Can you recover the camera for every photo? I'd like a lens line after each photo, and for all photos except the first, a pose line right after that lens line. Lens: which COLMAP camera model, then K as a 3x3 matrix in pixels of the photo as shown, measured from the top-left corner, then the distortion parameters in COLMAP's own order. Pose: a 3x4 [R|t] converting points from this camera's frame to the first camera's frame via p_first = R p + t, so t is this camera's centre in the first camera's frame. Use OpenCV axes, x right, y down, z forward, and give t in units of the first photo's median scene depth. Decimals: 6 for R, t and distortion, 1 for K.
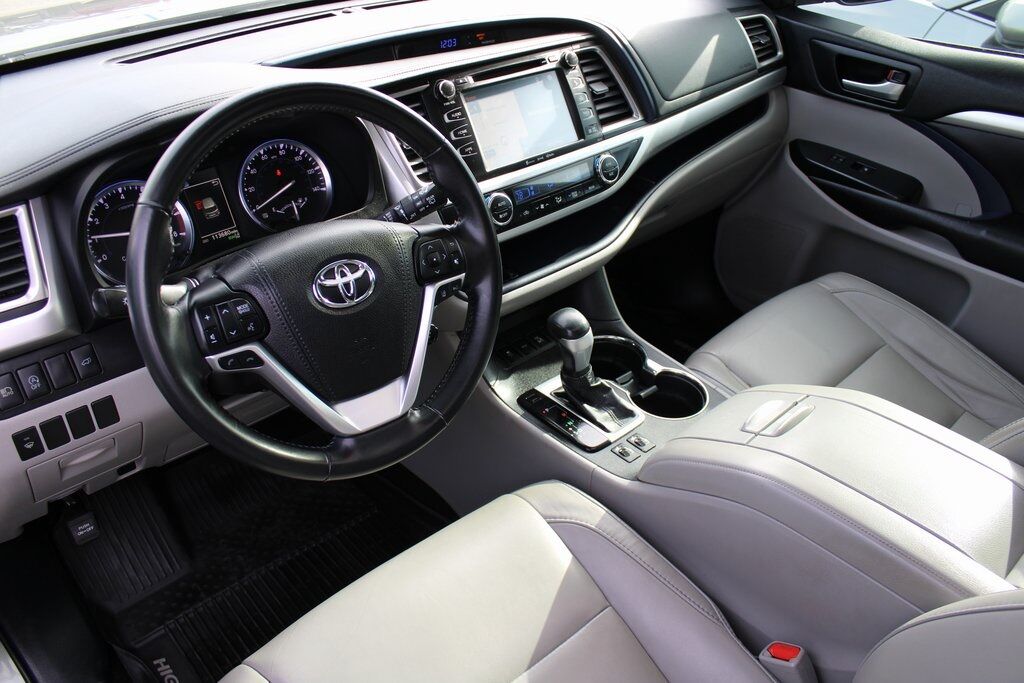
lens RADIAL K [[840.6, 0, 518.1], [0, 840.6, 341.6], [0, 0, 1]] dist [-0.150829, 0.103526]
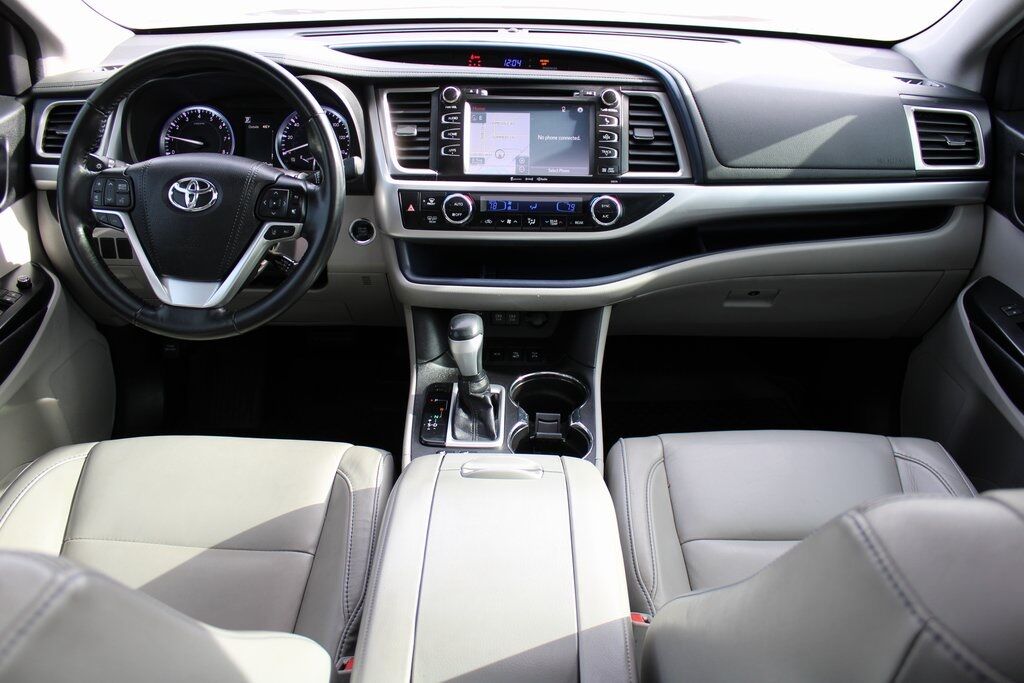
lens RADIAL K [[840.6, 0, 512.0], [0, 840.6, 339.8], [0, 0, 1]] dist [-0.150829, 0.103526]
pose [[0.729003, 0.340405, -0.593868, 0.729871], [-0.383229, 0.921833, 0.057960, -0.090338], [0.567177, 0.185334, 0.802472, 0.195108]]
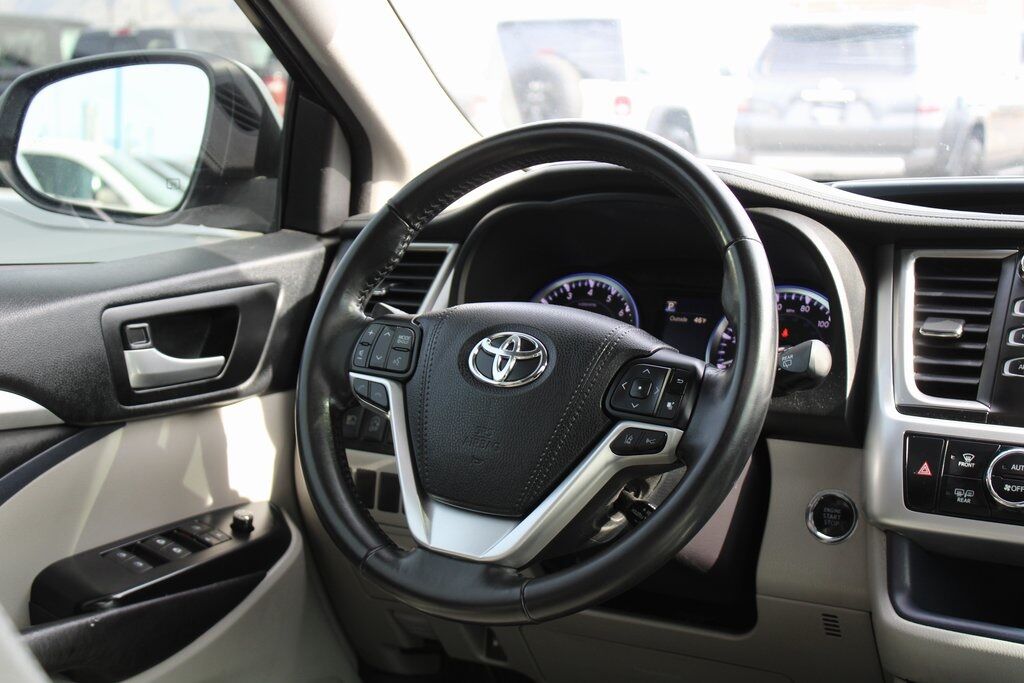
lens RADIAL K [[1675.1, 0, 507.4], [0, 1675.1, 338.0], [0, 0, 1]] dist [0.008152, 0.000000]
pose [[0.292126, 0.113944, -0.949568, 0.871656], [-0.534812, 0.842587, -0.063424, 0.006784], [0.792867, 0.526368, 0.307080, 0.369914]]
